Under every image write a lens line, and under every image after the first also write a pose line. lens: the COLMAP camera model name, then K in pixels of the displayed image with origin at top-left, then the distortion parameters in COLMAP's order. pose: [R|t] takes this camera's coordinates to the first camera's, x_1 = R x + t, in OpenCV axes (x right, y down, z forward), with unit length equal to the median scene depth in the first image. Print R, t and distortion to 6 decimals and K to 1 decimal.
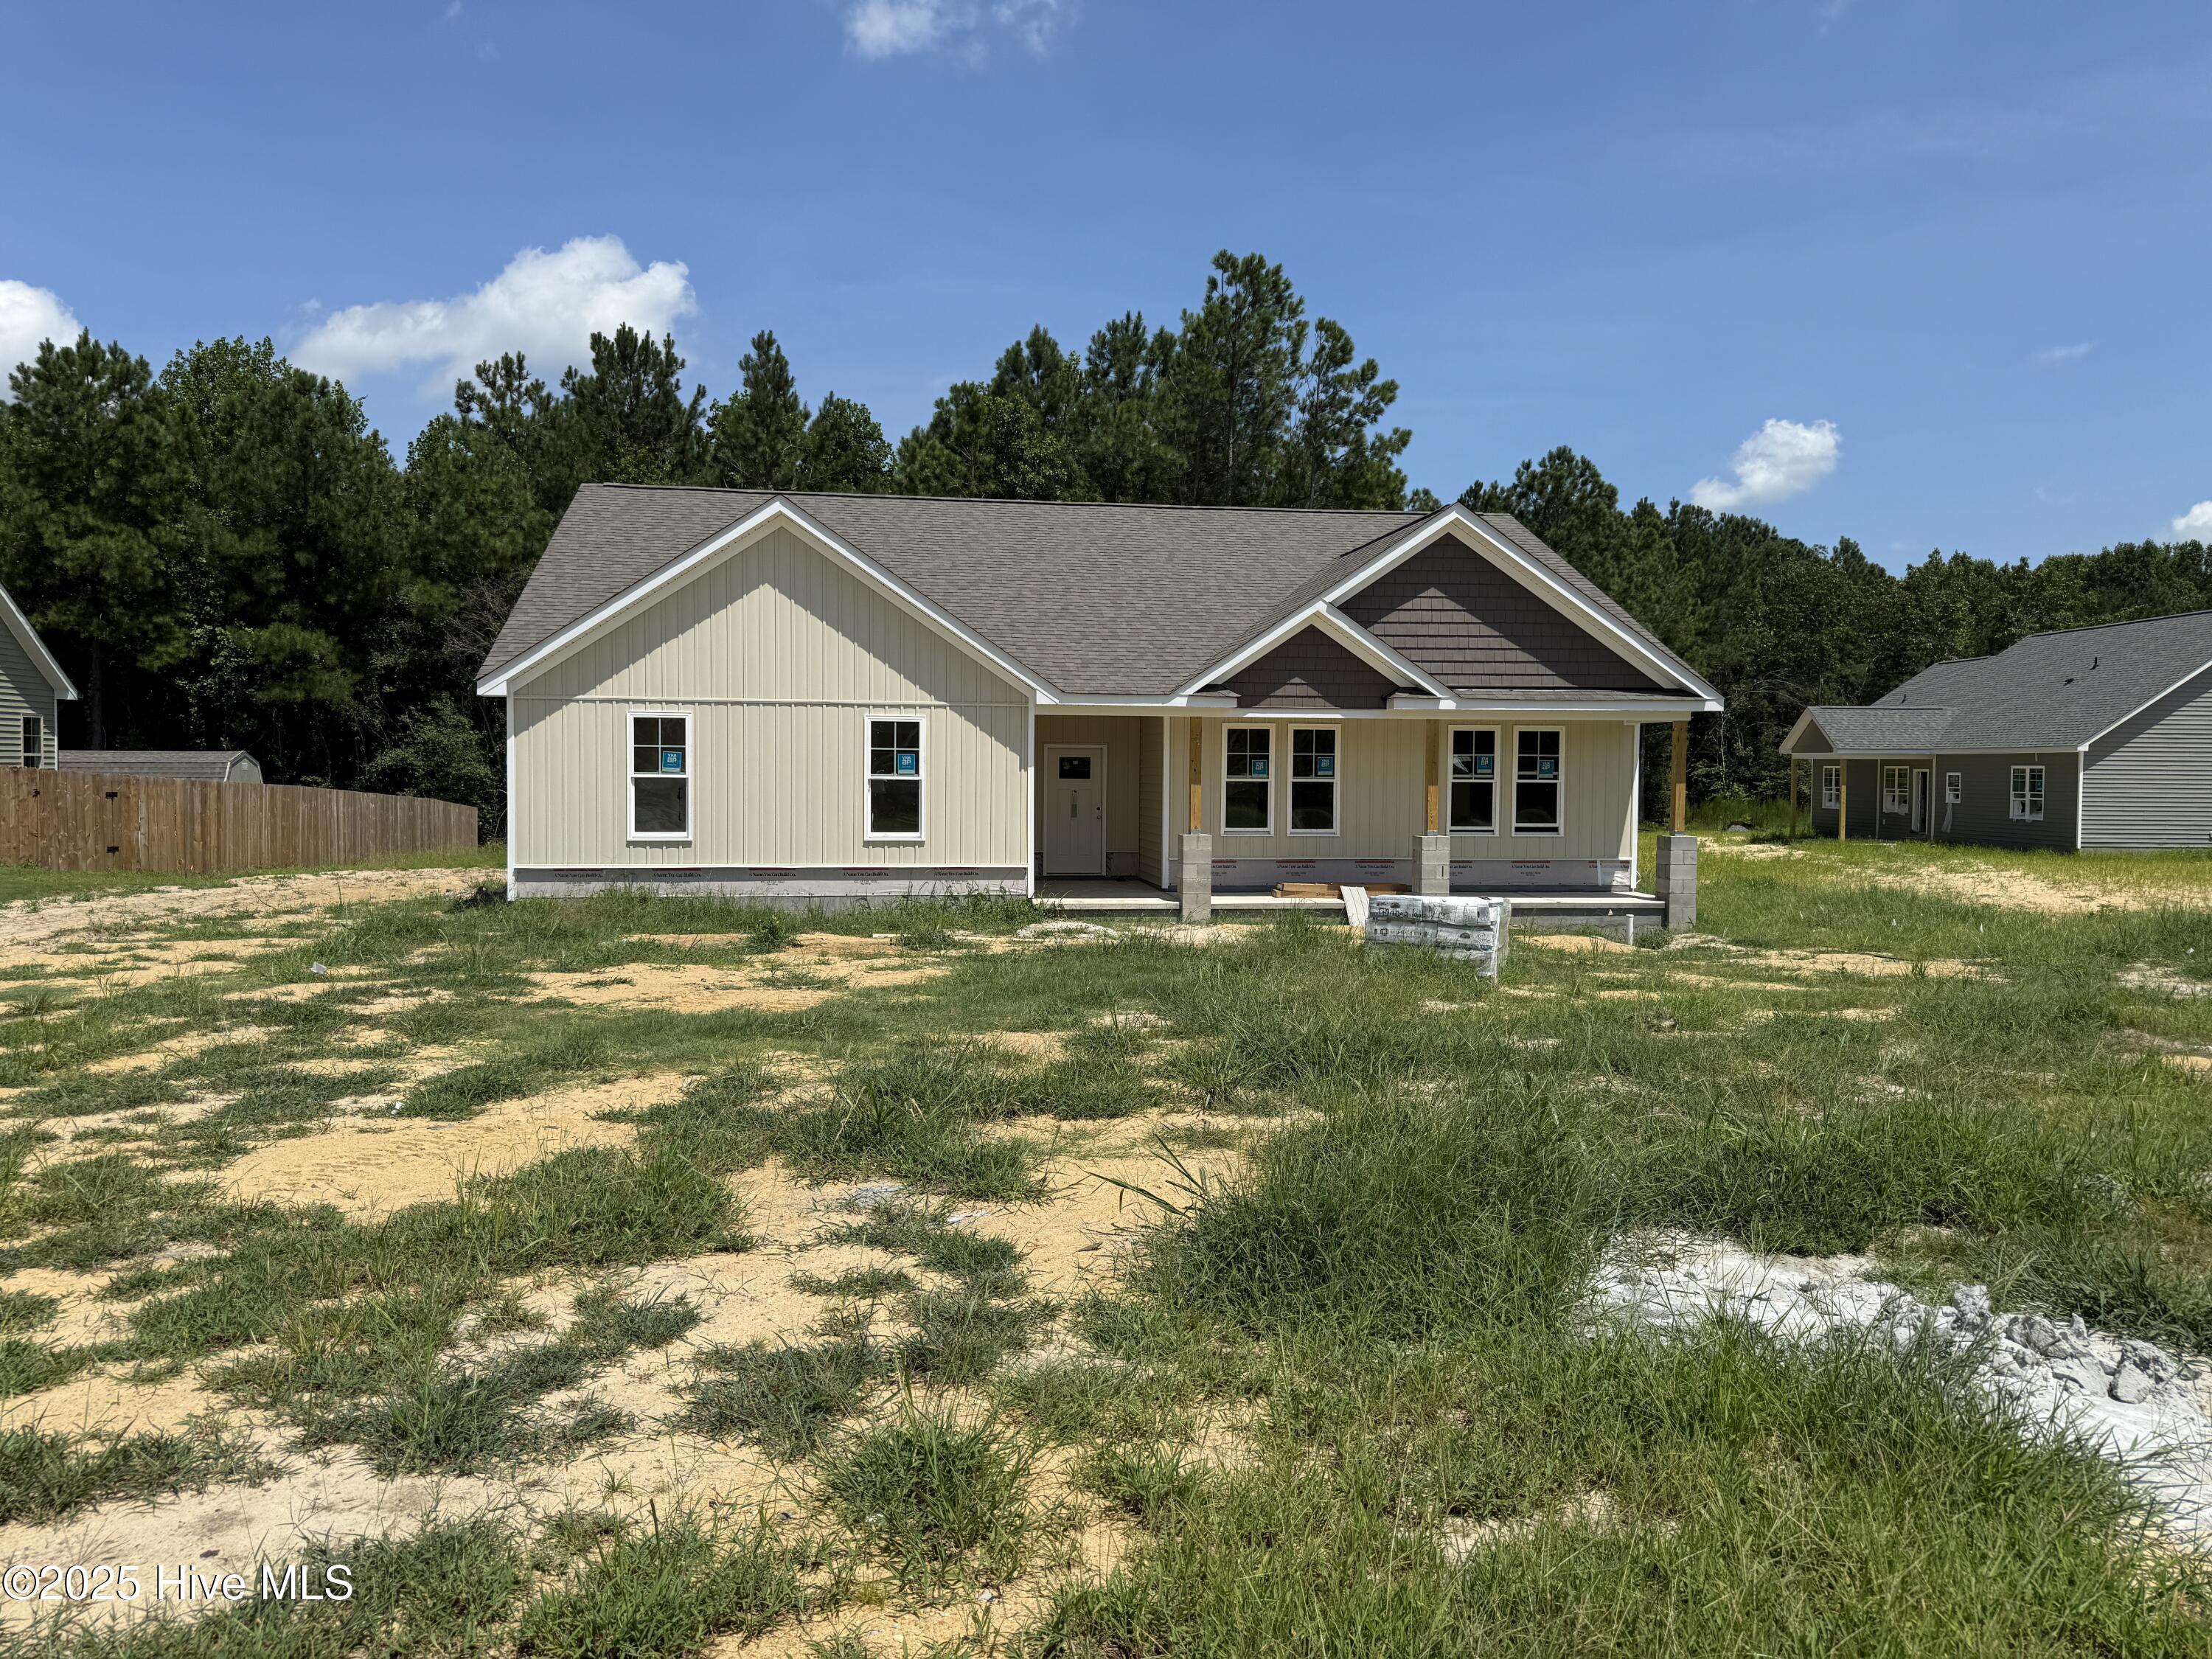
lens RADIAL K [[1546.9, 0, 1093.0], [0, 1546.9, 835.8], [0, 0, 1]] dist [0.066039, -0.084129]
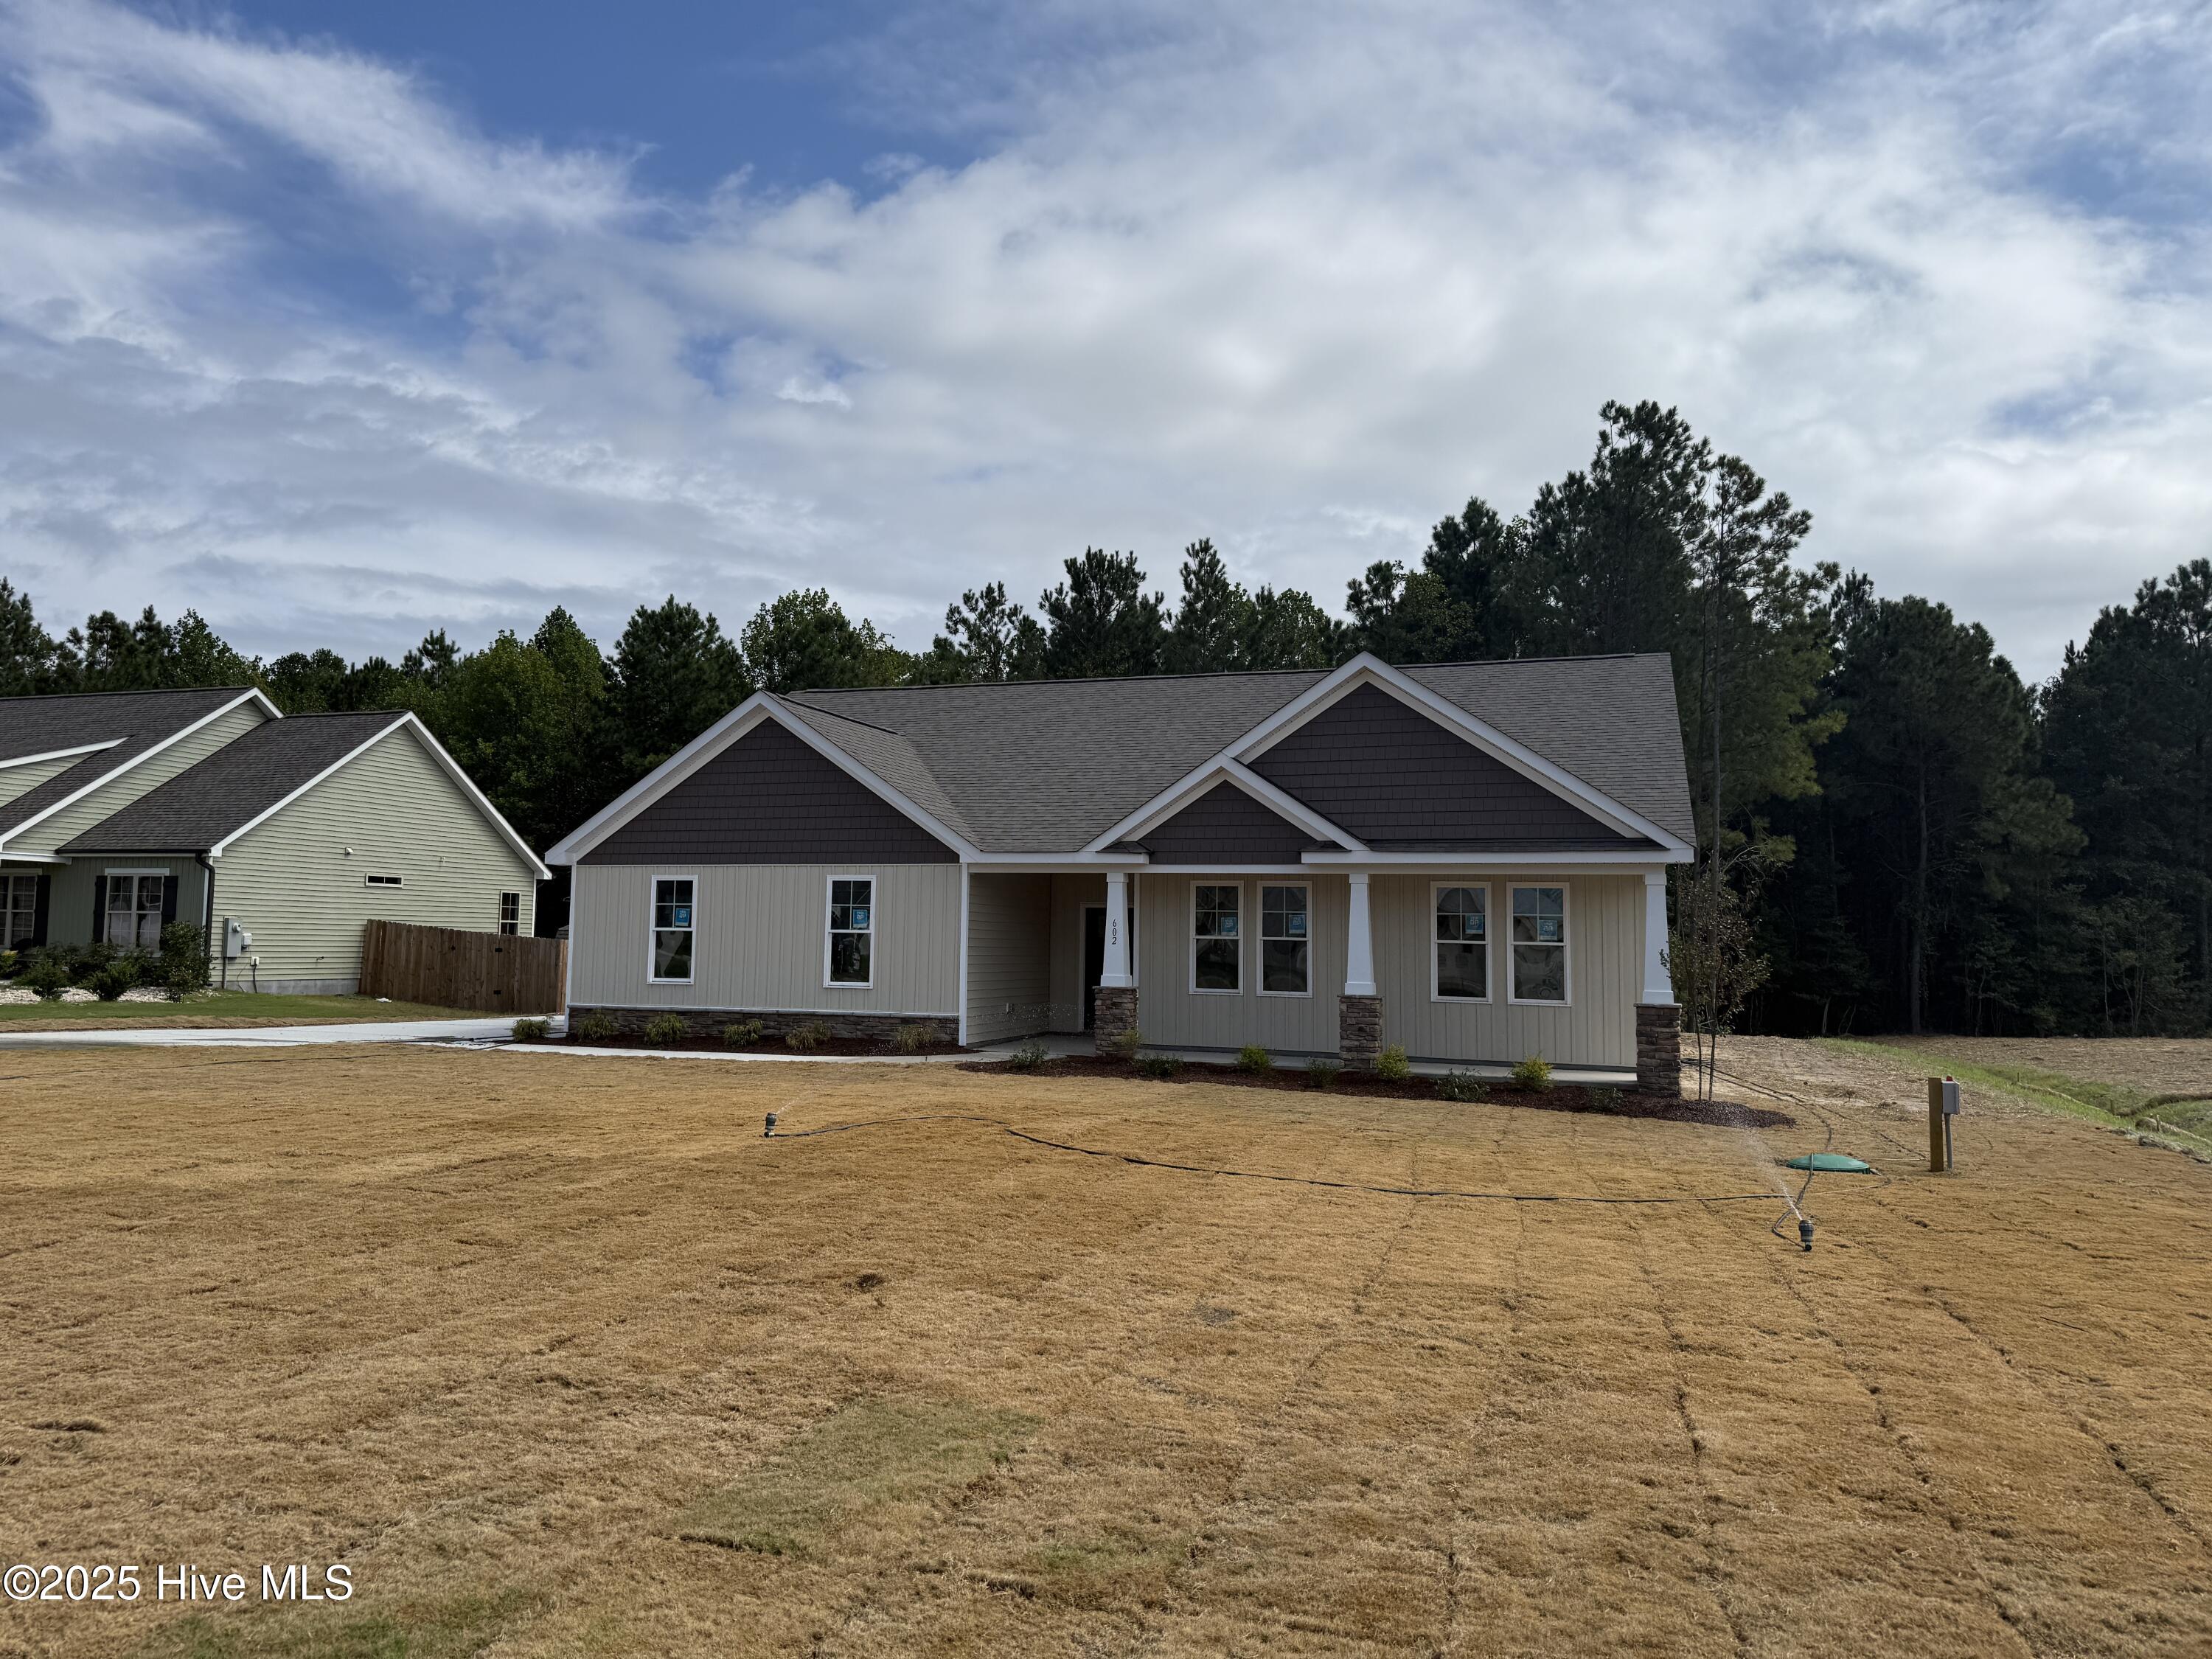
lens RADIAL K [[1546.9, 0, 1085.6], [0, 1546.9, 820.0], [0, 0, 1]] dist [0.066039, -0.084129]
pose [[0.891144, -0.029415, -0.452766, 0.429882], [-0.028951, 0.992176, -0.121441, 0.010532], [0.452795, 0.121329, 0.883321, 0.073116]]
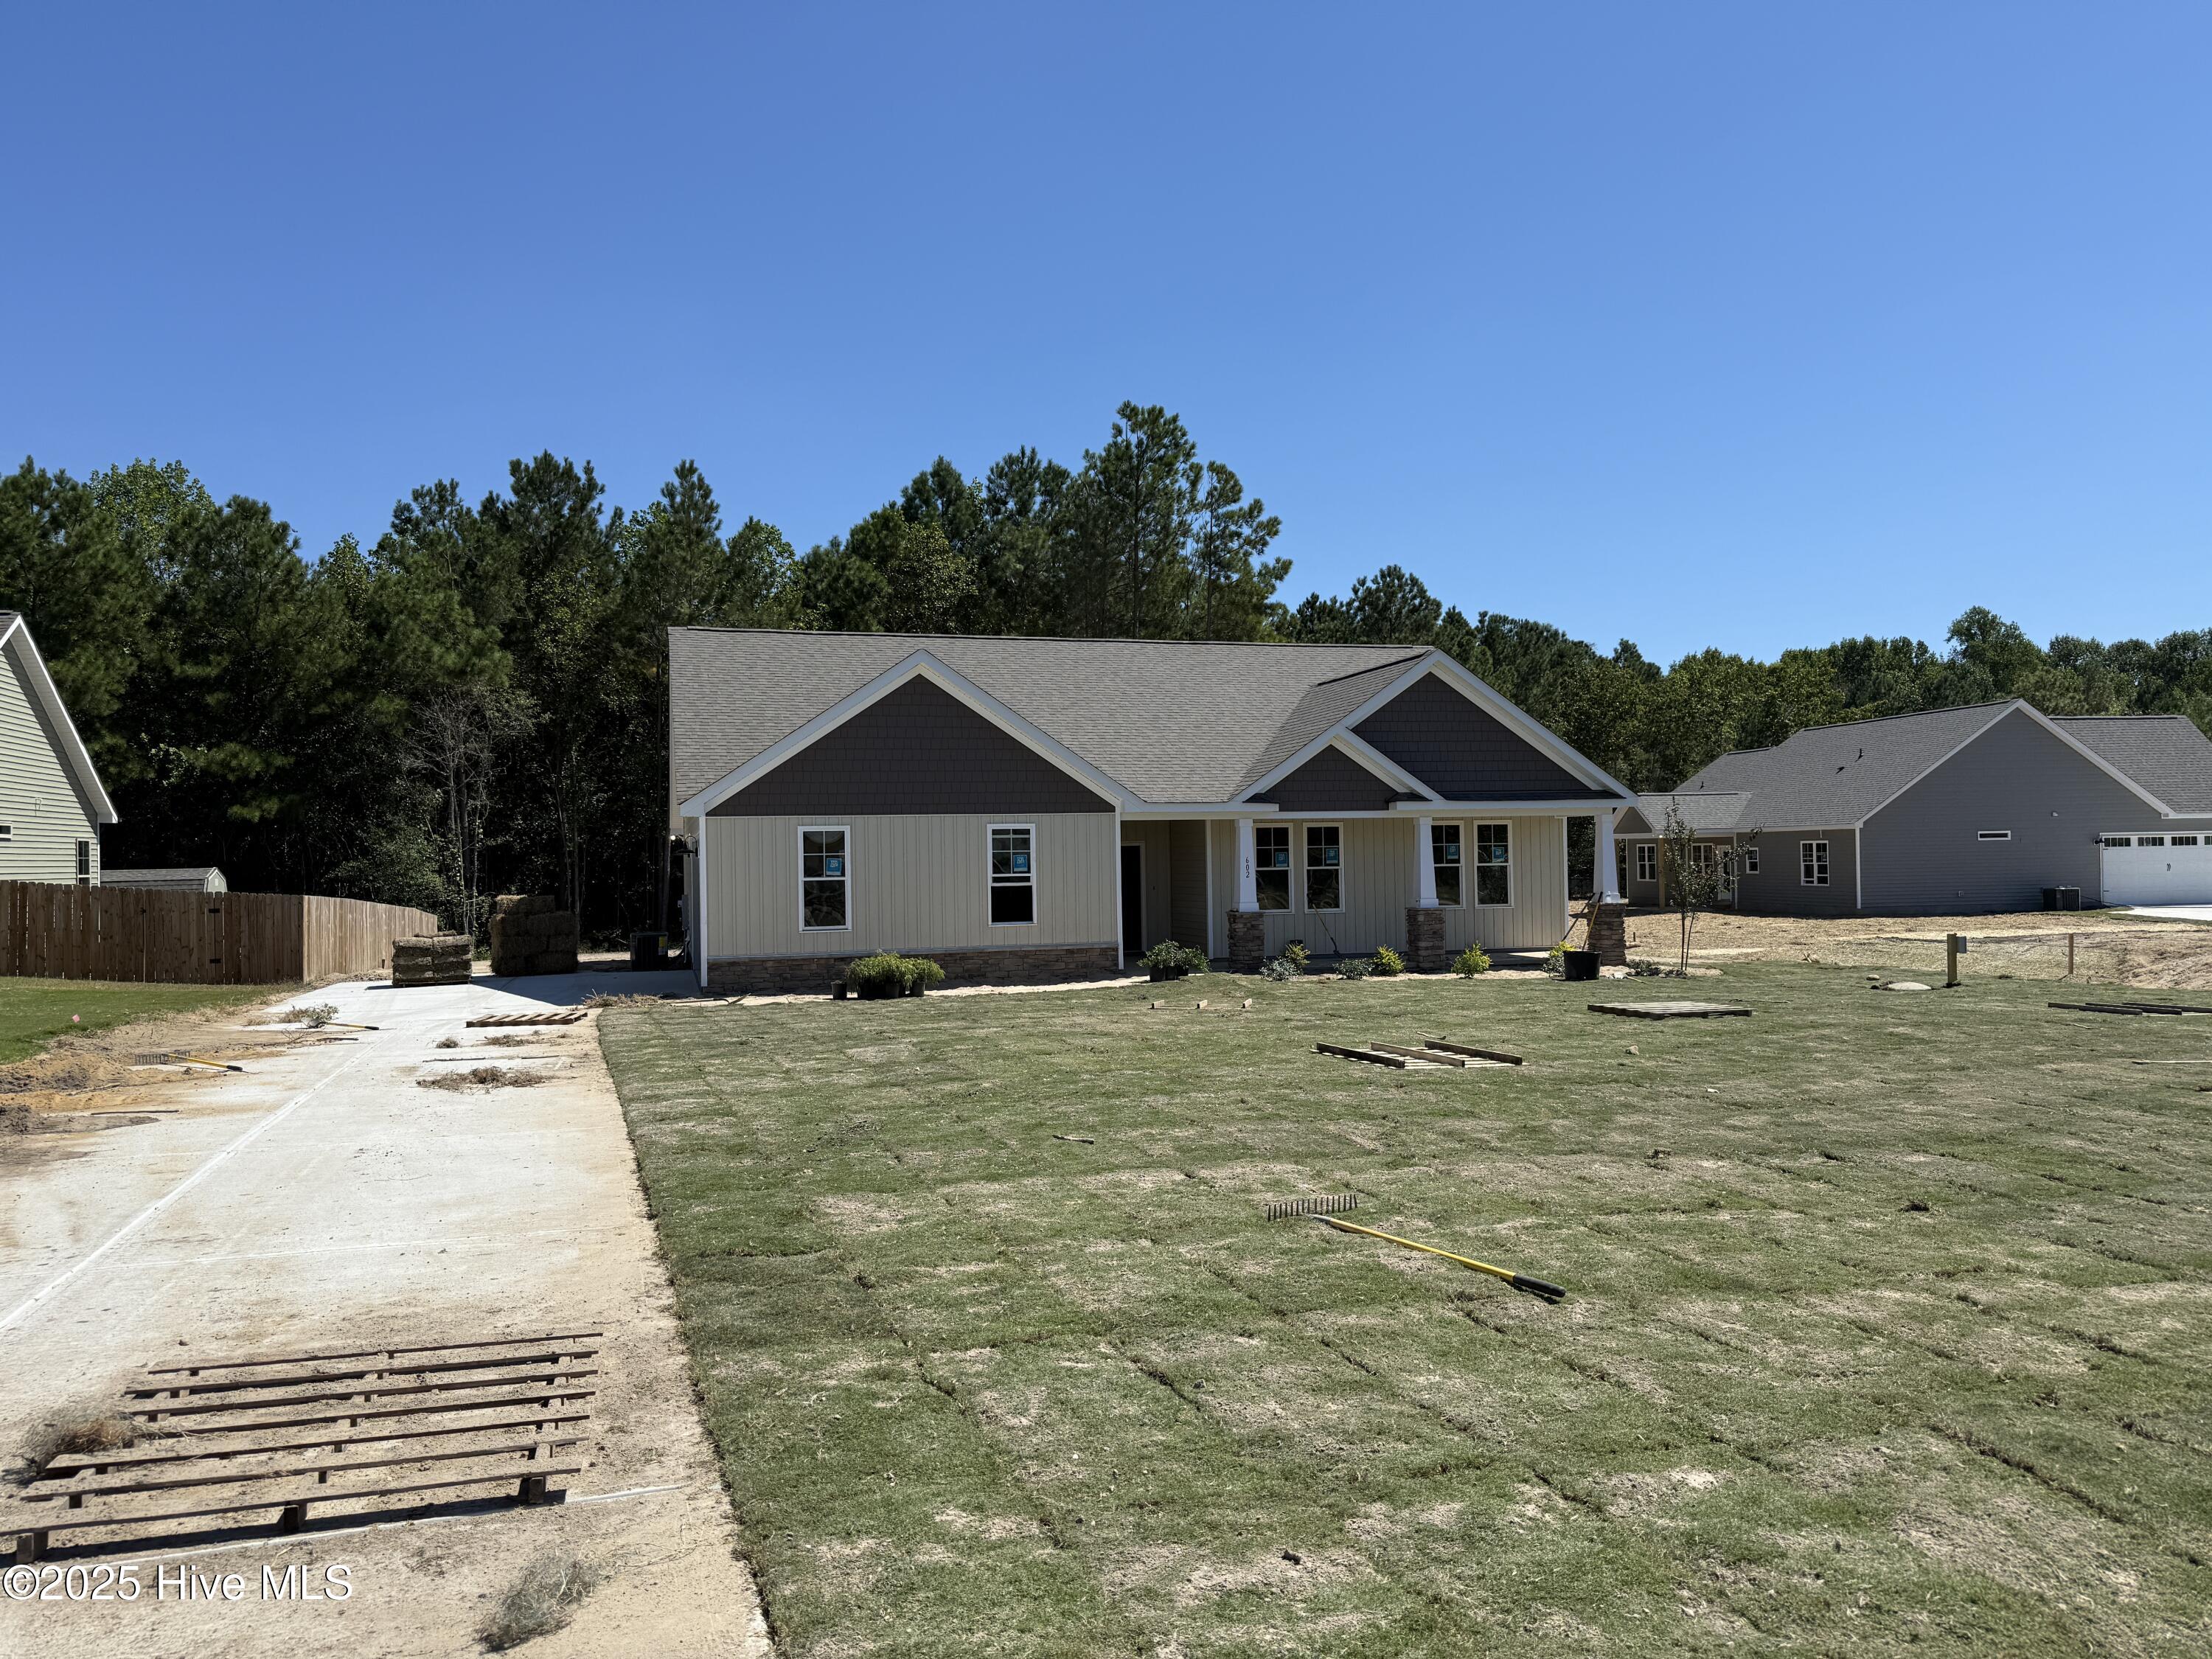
lens RADIAL K [[1546.9, 0, 1114.3], [0, 1546.9, 842.6], [0, 0, 1]] dist [0.066039, -0.084129]
pose [[0.988680, -0.023822, 0.148137, -0.186802], [0.031686, 0.998198, -0.050954, 0.001373], [-0.146657, 0.055071, 0.987653, -0.178697]]
